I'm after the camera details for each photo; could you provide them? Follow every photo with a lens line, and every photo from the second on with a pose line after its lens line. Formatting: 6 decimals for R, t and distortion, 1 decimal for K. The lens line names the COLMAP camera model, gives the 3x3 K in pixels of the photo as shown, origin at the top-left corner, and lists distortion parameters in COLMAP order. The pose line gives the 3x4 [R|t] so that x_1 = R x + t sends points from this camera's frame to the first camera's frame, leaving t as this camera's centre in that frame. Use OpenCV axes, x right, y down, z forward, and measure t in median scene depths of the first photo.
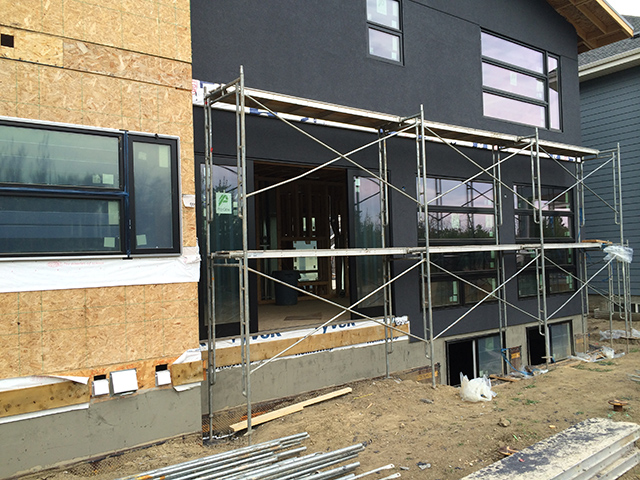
lens RADIAL K [[550.5, 0, 320.5], [0, 550.5, 229.9], [0, 0, 1]] dist [0.081410, -0.107947]
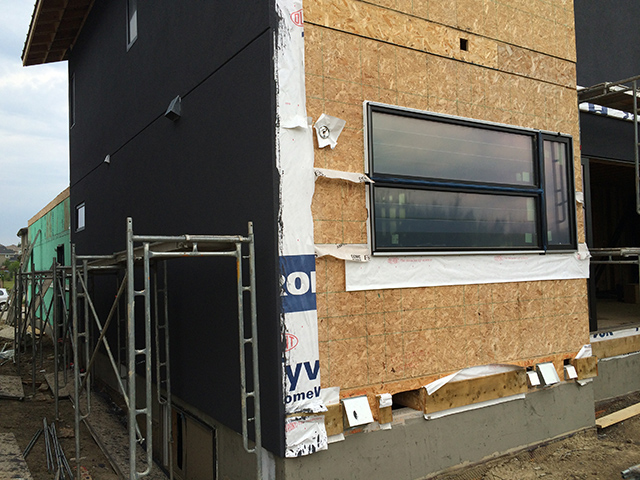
lens RADIAL K [[550.5, 0, 326.6], [0, 550.5, 230.9], [0, 0, 1]] dist [0.081410, -0.107947]
pose [[0.997135, 0.004137, -0.075527, -0.630521], [-0.004543, 0.999976, -0.005205, 0.015103], [0.075503, 0.005534, 0.997130, -0.051689]]
